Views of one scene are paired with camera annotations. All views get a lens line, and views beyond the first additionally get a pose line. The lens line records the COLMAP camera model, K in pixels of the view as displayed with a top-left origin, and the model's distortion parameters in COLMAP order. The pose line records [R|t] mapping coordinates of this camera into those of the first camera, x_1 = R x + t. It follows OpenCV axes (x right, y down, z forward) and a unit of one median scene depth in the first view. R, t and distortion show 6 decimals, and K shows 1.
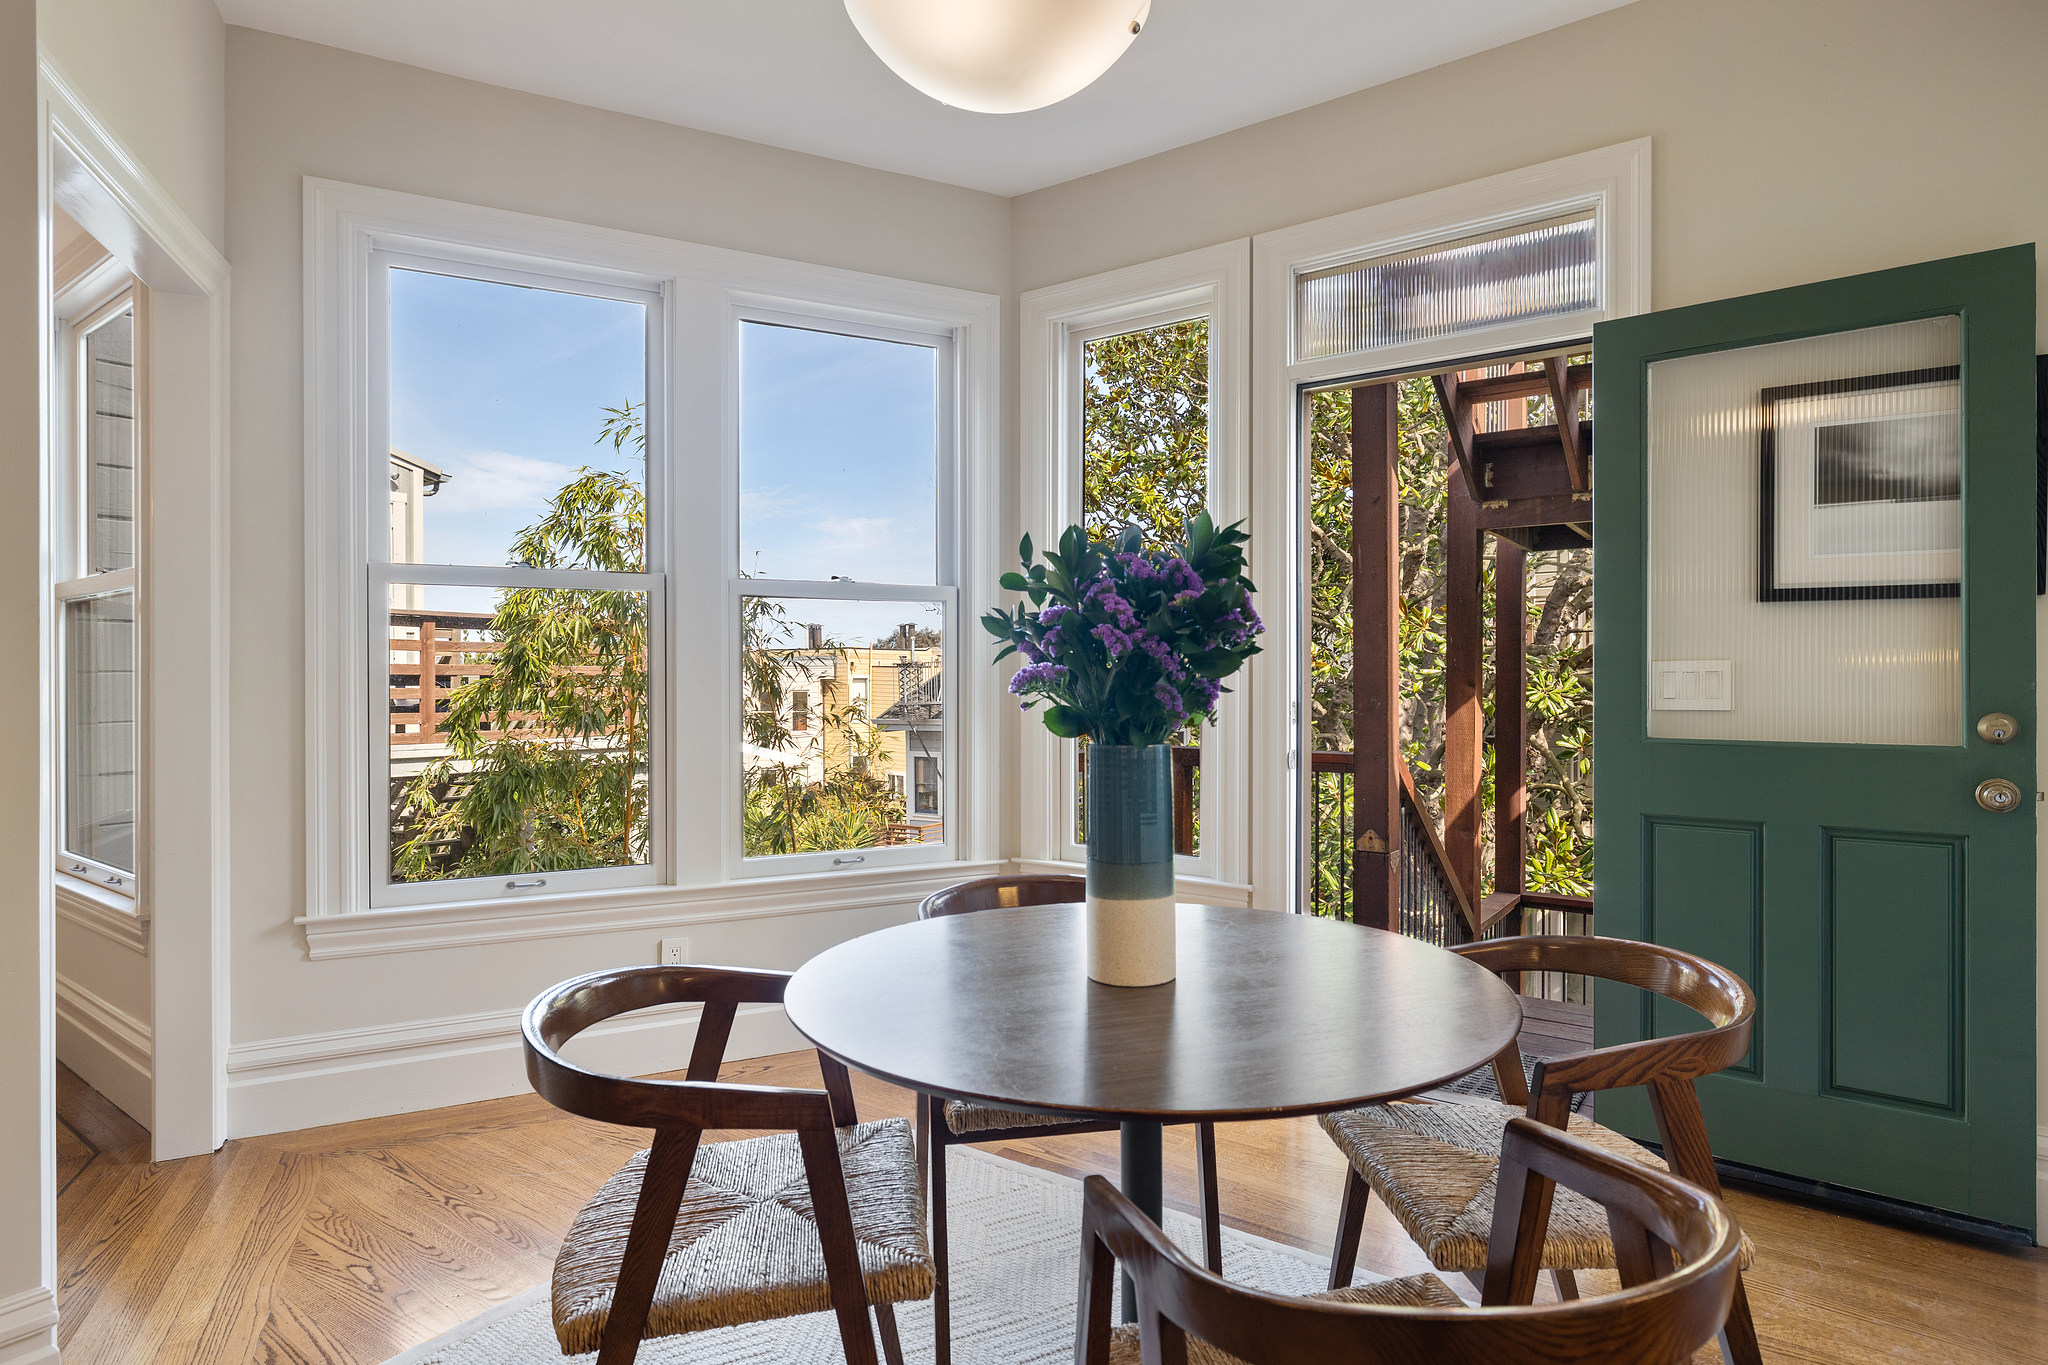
lens RADIAL K [[1083.0, 0, 1029.3], [0, 1083.0, 684.2], [0, 0, 1]] dist [-0.004661, -0.000376]
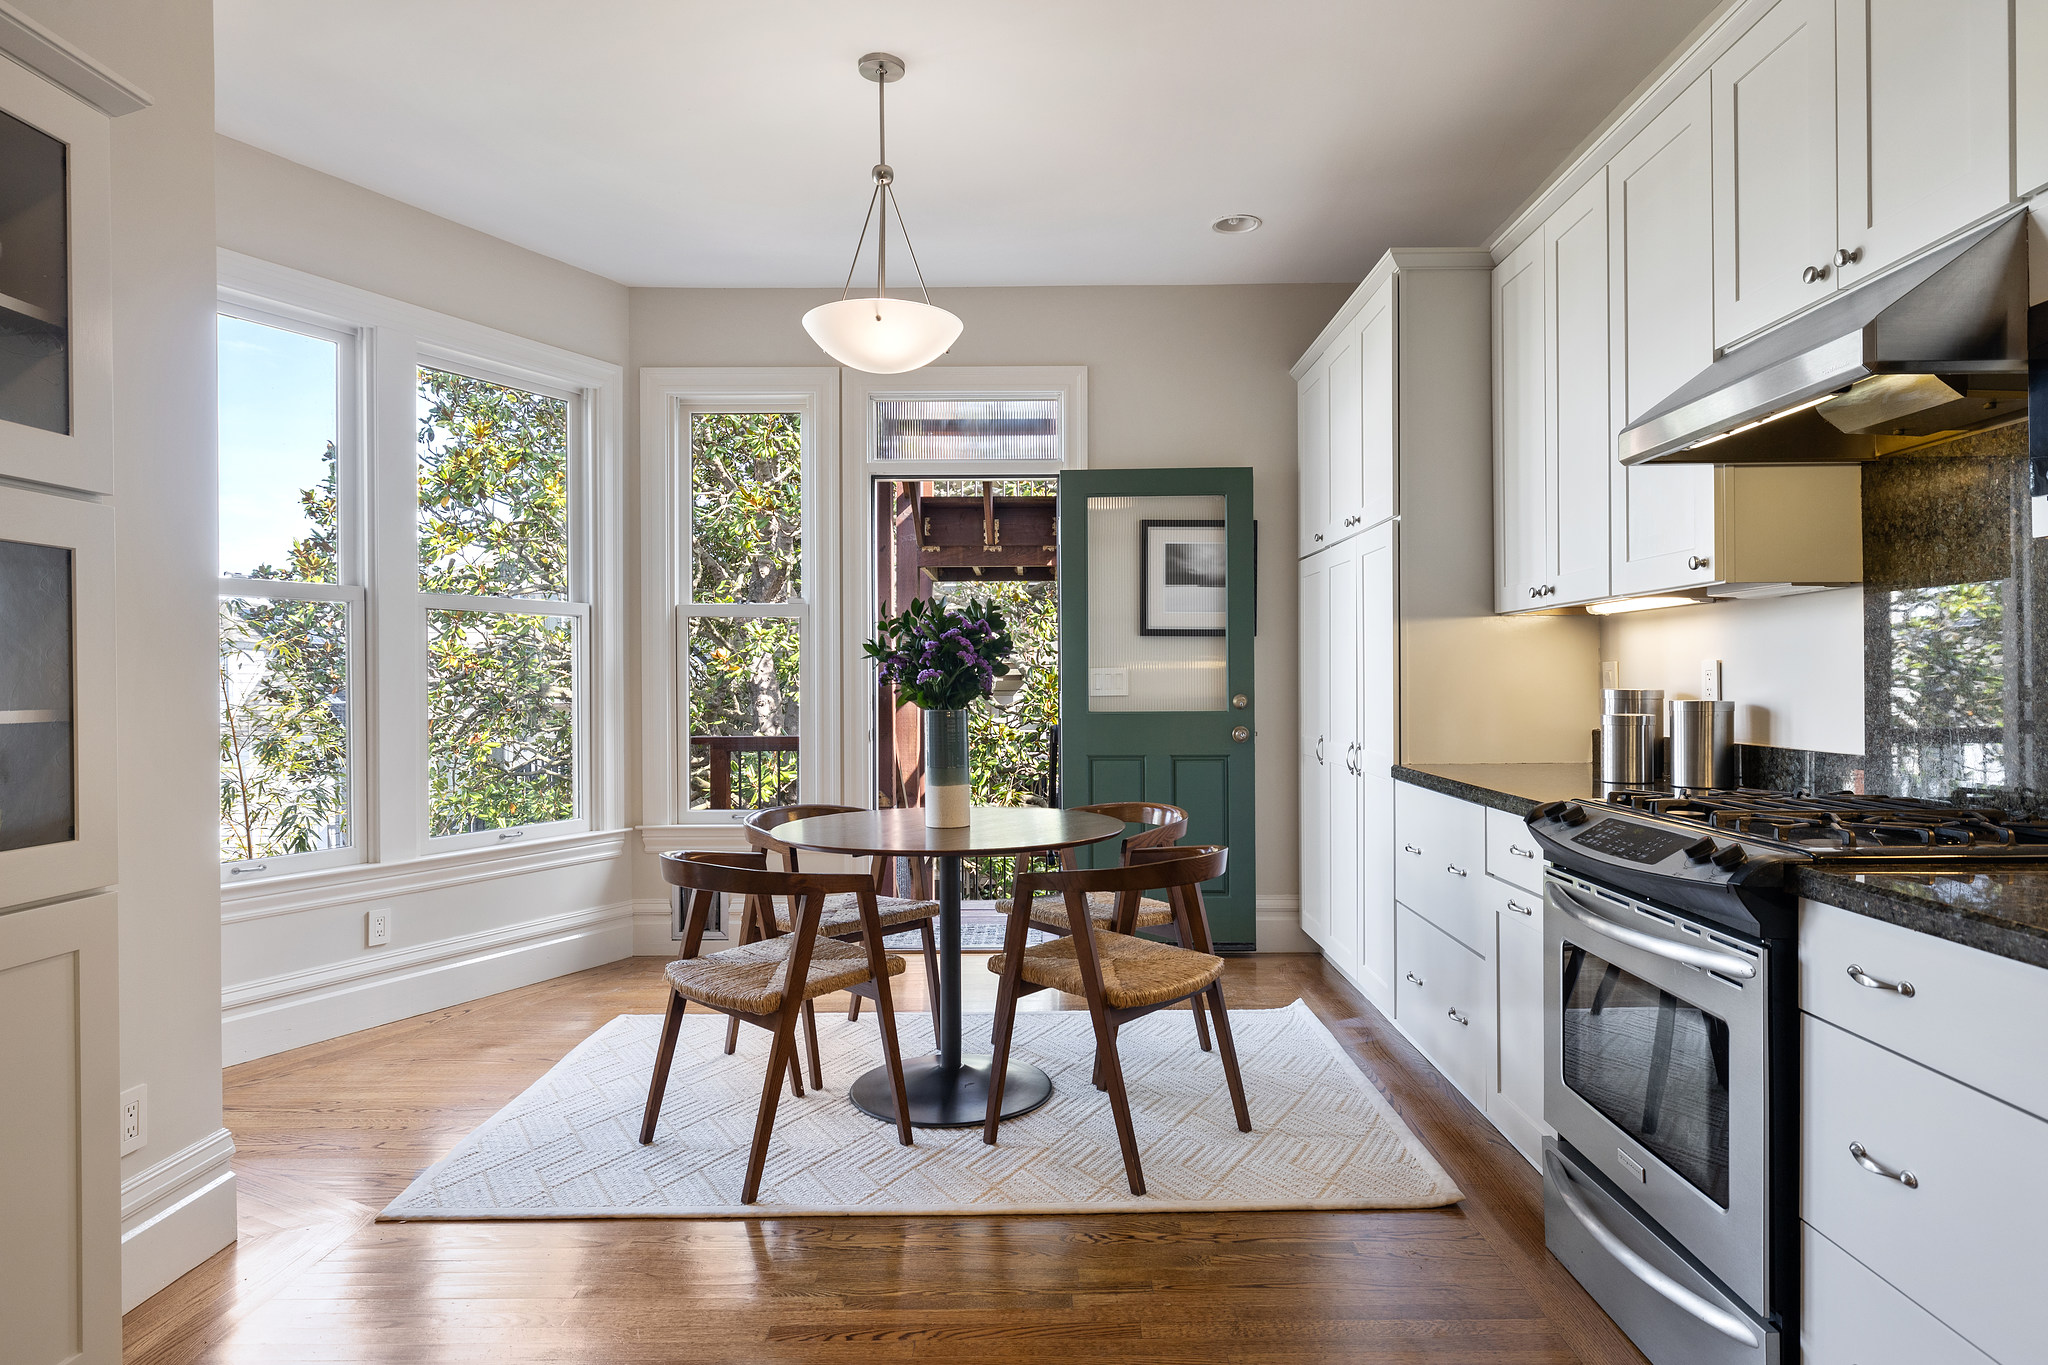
lens RADIAL K [[1182.1, 0, 1032.1], [0, 1182.1, 682.0], [0, 0, 1]] dist [0.000834, -0.000758]
pose [[0.818741, -0.003688, 0.574151, -0.628927], [0.007230, 0.999966, -0.003887, 0.008488], [-0.574117, 0.007334, 0.818740, -0.537557]]
